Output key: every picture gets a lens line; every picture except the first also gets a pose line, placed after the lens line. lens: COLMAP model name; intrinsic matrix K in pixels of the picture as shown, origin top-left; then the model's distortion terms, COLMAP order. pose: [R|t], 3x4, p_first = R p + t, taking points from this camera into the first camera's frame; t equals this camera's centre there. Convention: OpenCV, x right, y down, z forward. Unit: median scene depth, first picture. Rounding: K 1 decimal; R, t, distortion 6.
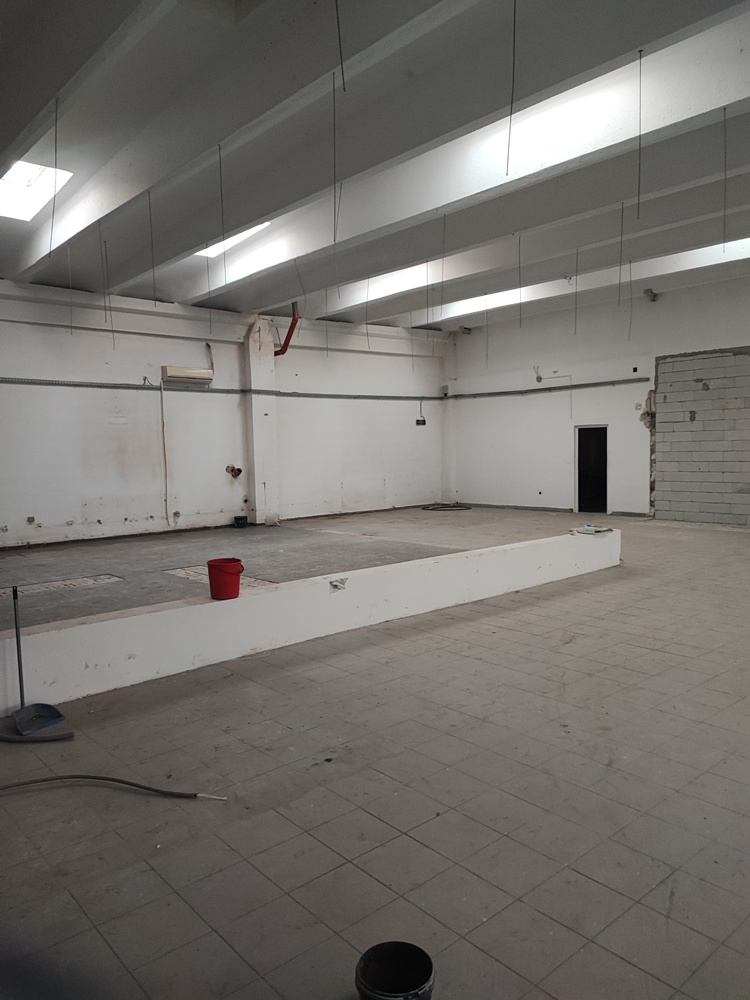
lens RADIAL K [[721.3, 0, 375.0], [0, 721.3, 500.0], [0, 0, 1]] dist [0.046700, -0.045233]
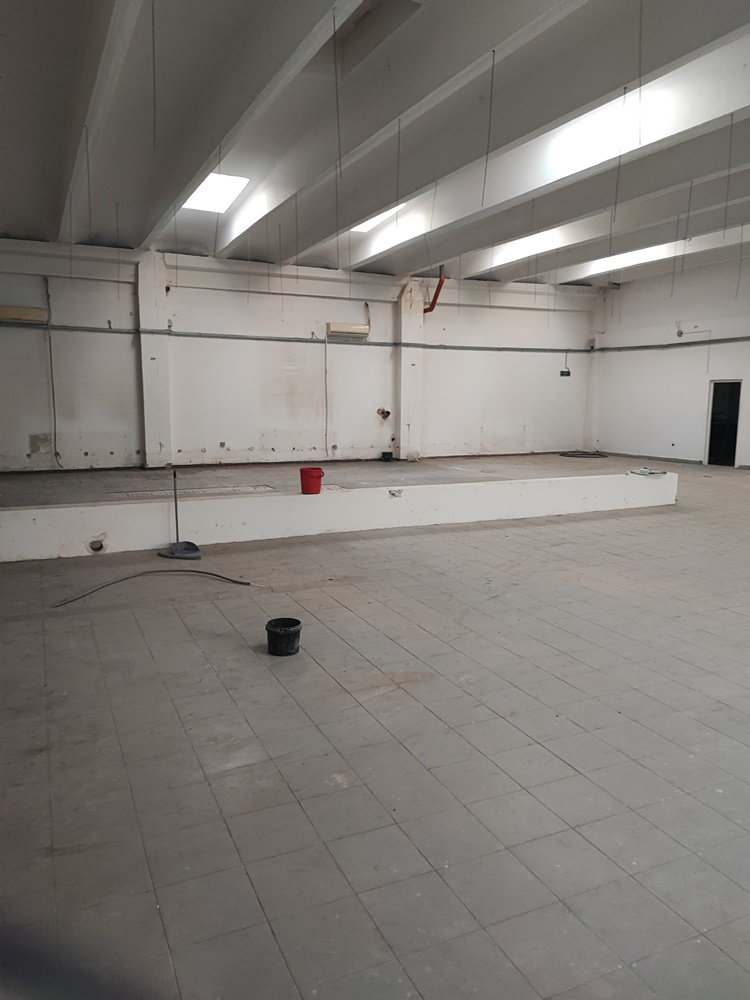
lens RADIAL K [[721.3, 0, 375.0], [0, 721.3, 500.0], [0, 0, 1]] dist [0.046700, -0.045233]
pose [[0.960562, 0.067920, -0.269645, 0.119666], [-0.048599, 0.995791, 0.077702, 0.010419], [0.273787, -0.061534, 0.959820, -0.142297]]
